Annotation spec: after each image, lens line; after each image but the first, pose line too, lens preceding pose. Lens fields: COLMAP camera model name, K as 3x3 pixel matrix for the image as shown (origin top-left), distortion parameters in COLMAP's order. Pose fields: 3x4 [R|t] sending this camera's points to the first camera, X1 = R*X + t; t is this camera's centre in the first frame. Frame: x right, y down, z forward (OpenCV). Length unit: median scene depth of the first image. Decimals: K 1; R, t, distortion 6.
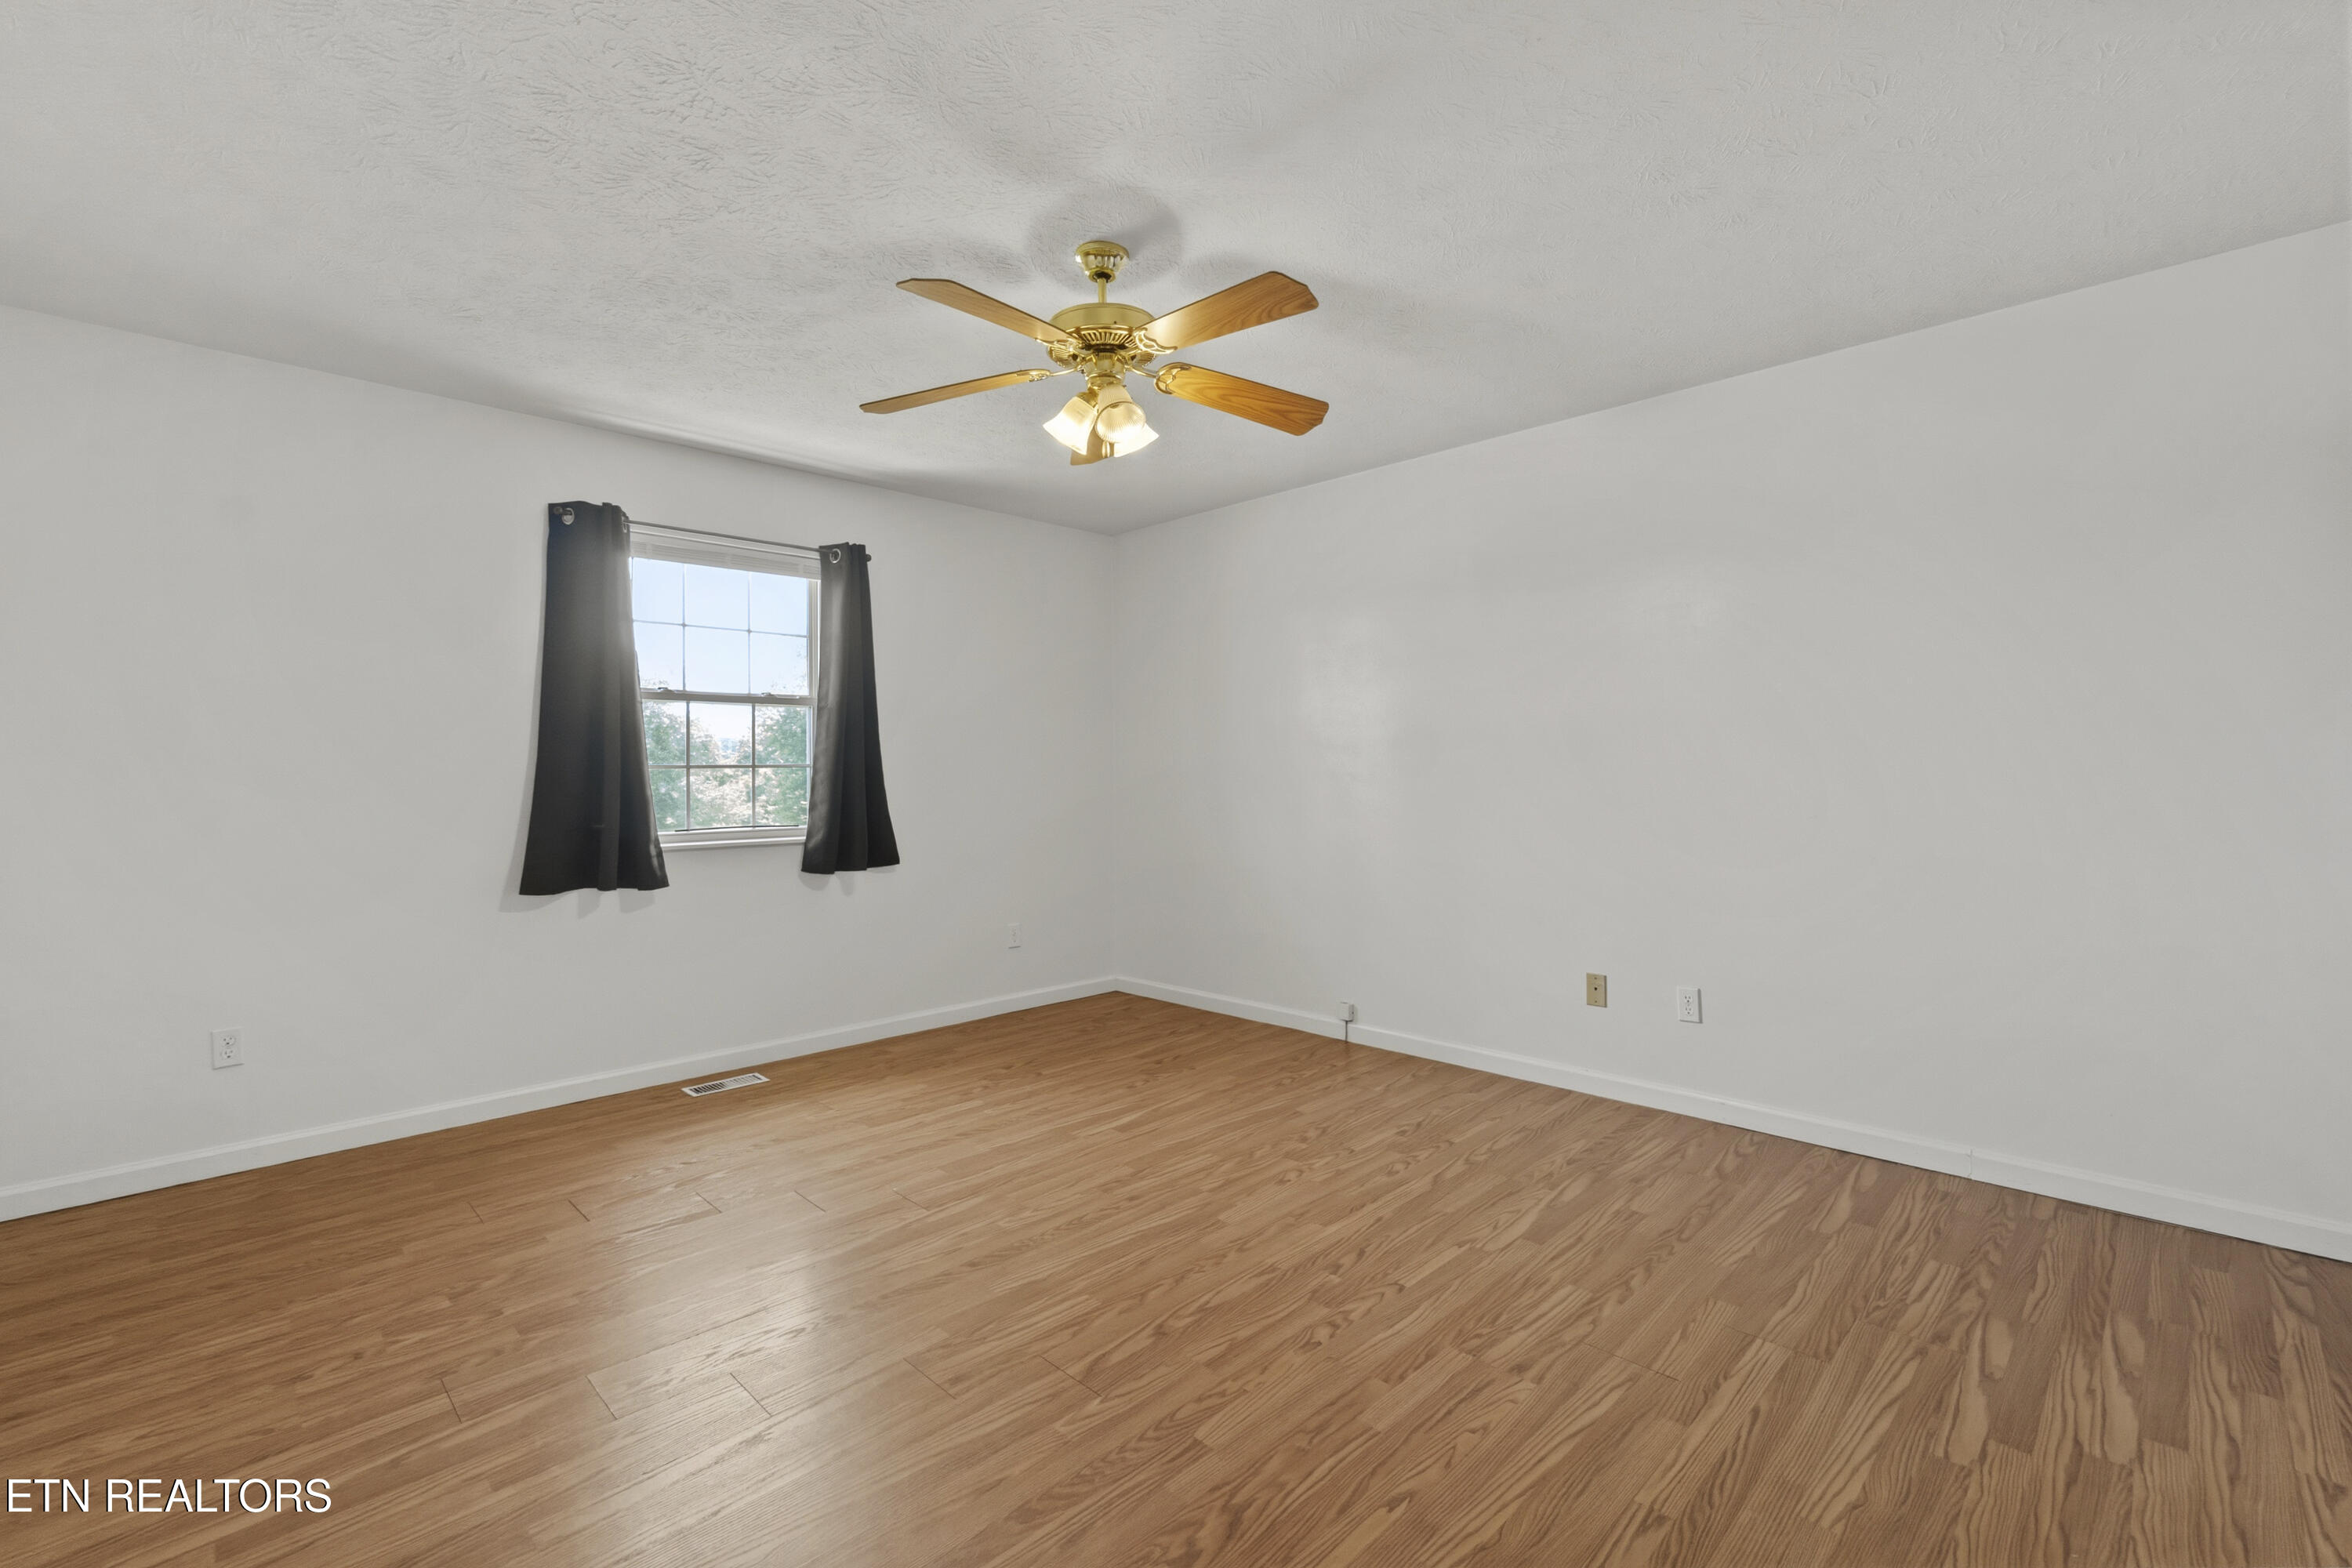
lens RADIAL K [[1016.9, 0, 1164.2], [0, 1016.9, 769.1], [0, 0, 1]] dist [-0.004633, 0.001873]
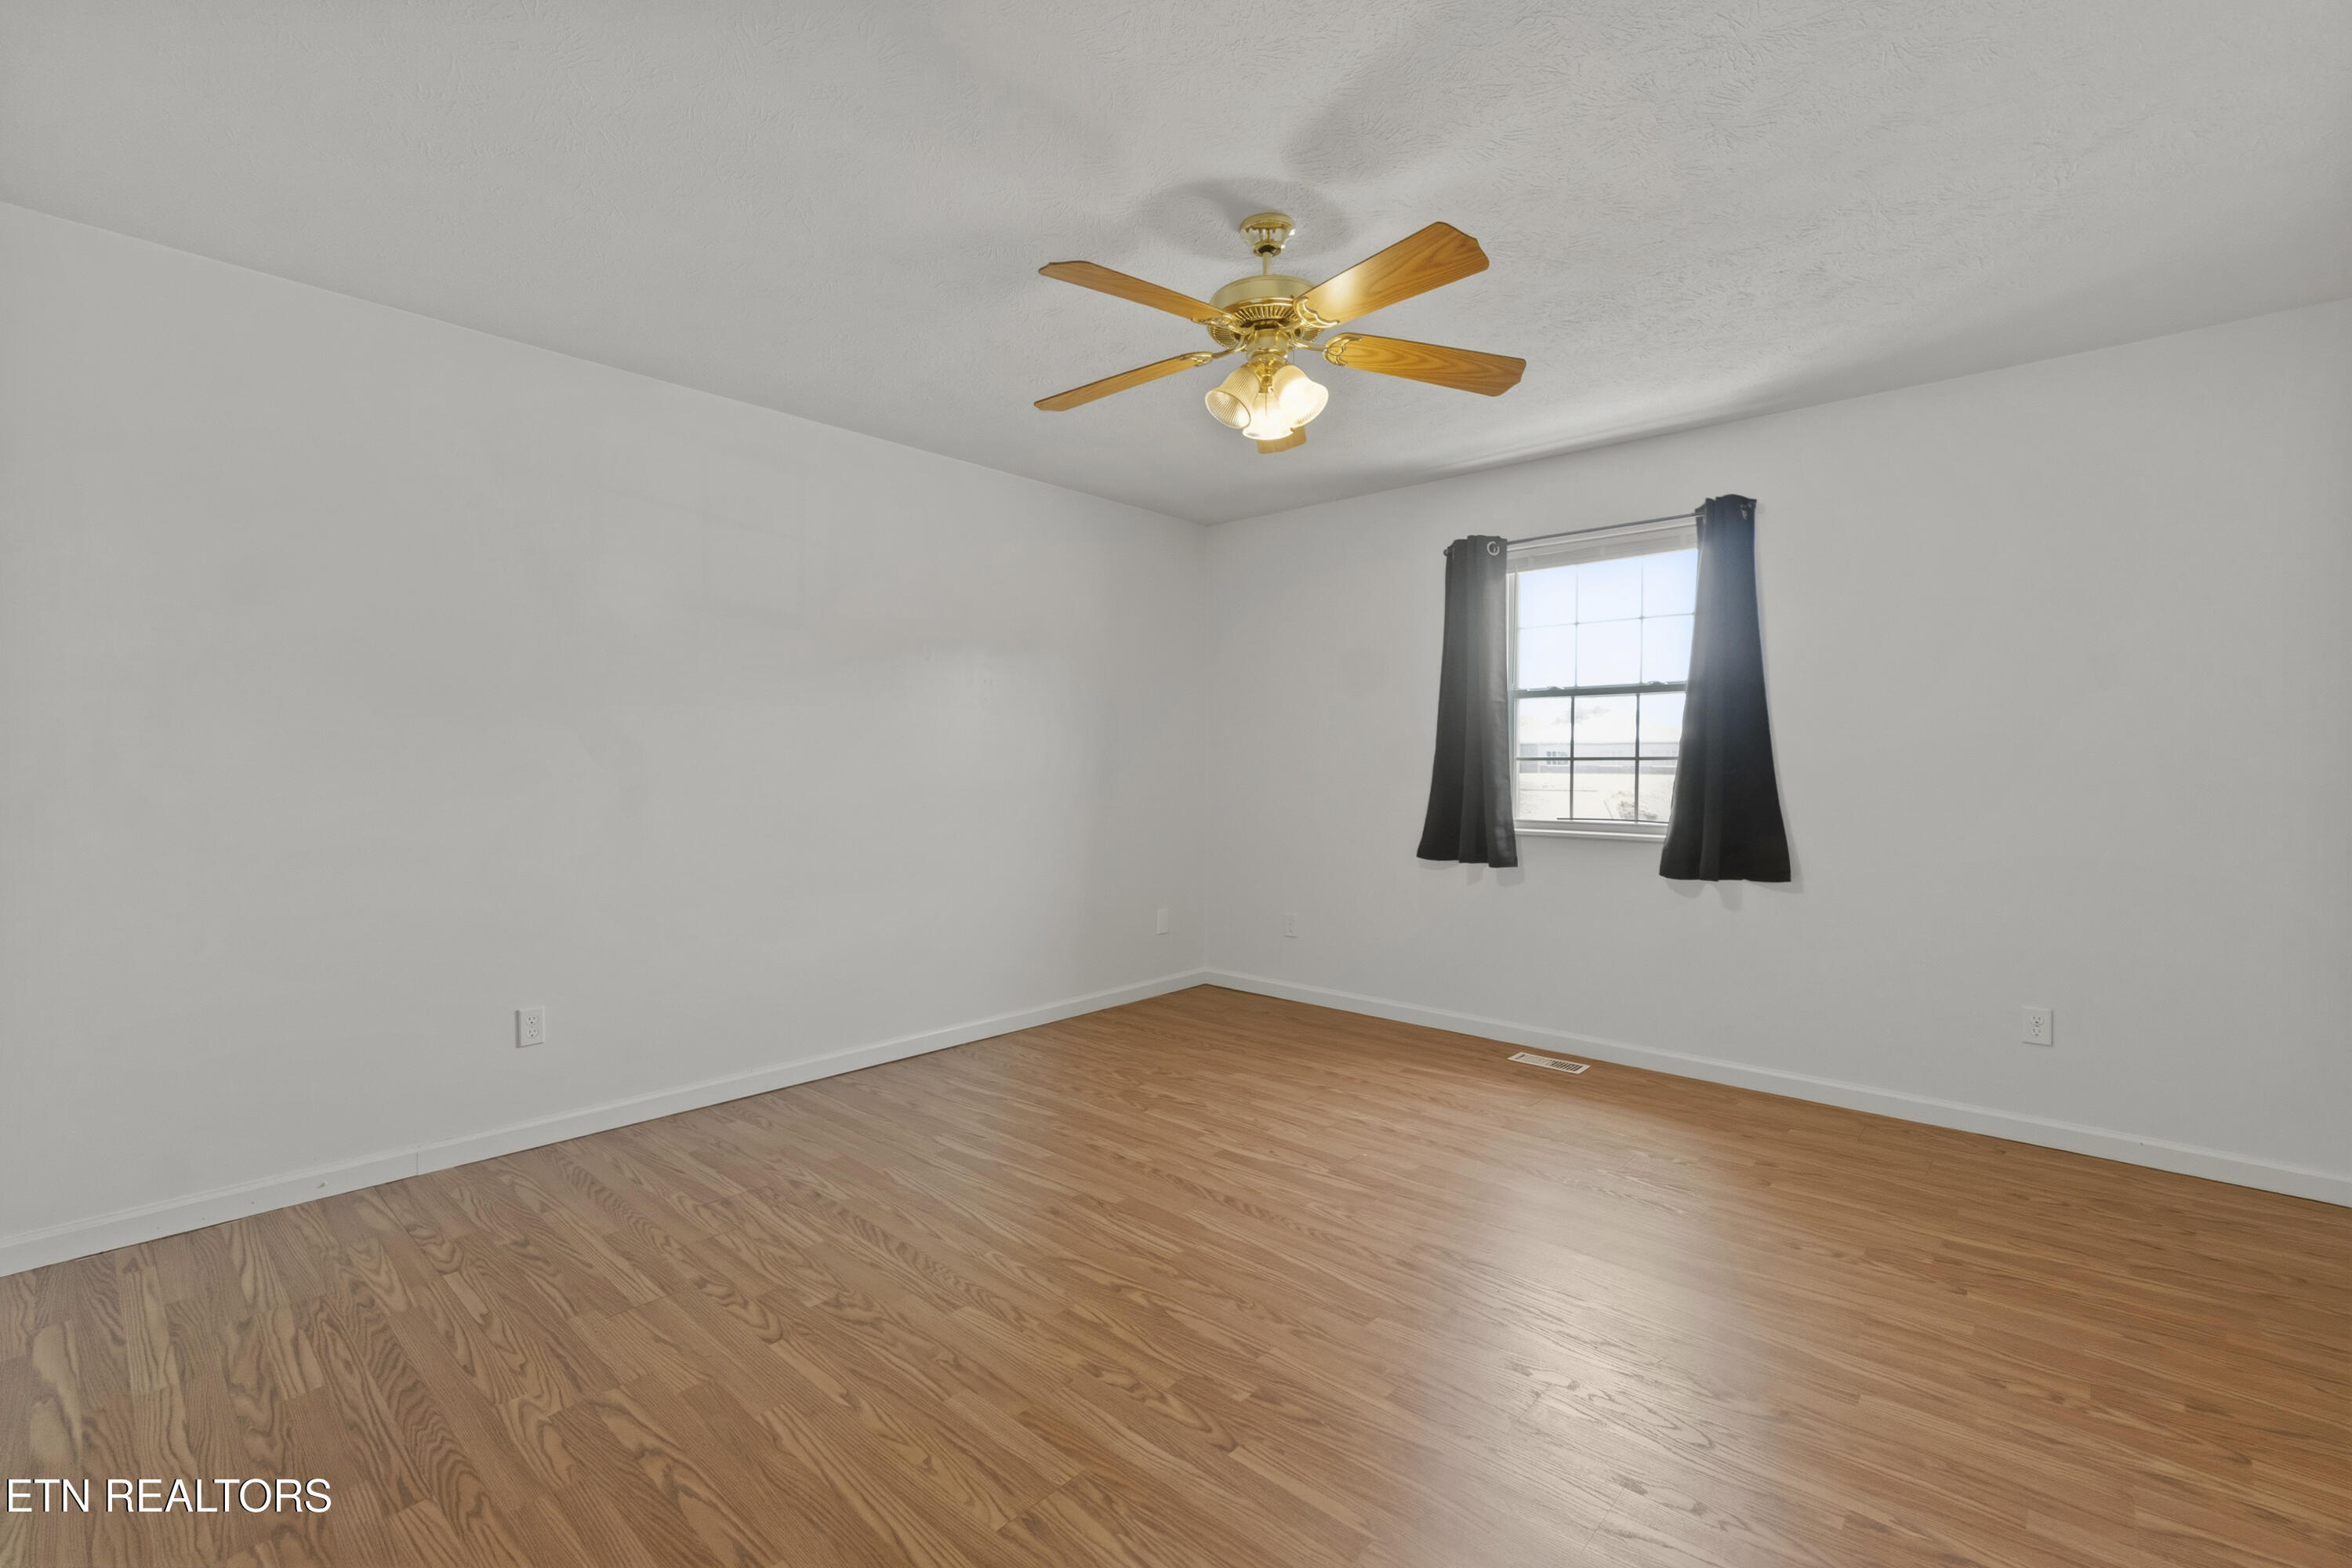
lens RADIAL K [[1016.9, 0, 1162.4], [0, 1016.9, 781.3], [0, 0, 1]] dist [-0.004633, 0.001873]
pose [[0.052440, 0.020748, -0.998409, 1.095224], [-0.002558, 0.999784, 0.020642, 0.000150], [0.998621, 0.001471, 0.052482, 1.027447]]
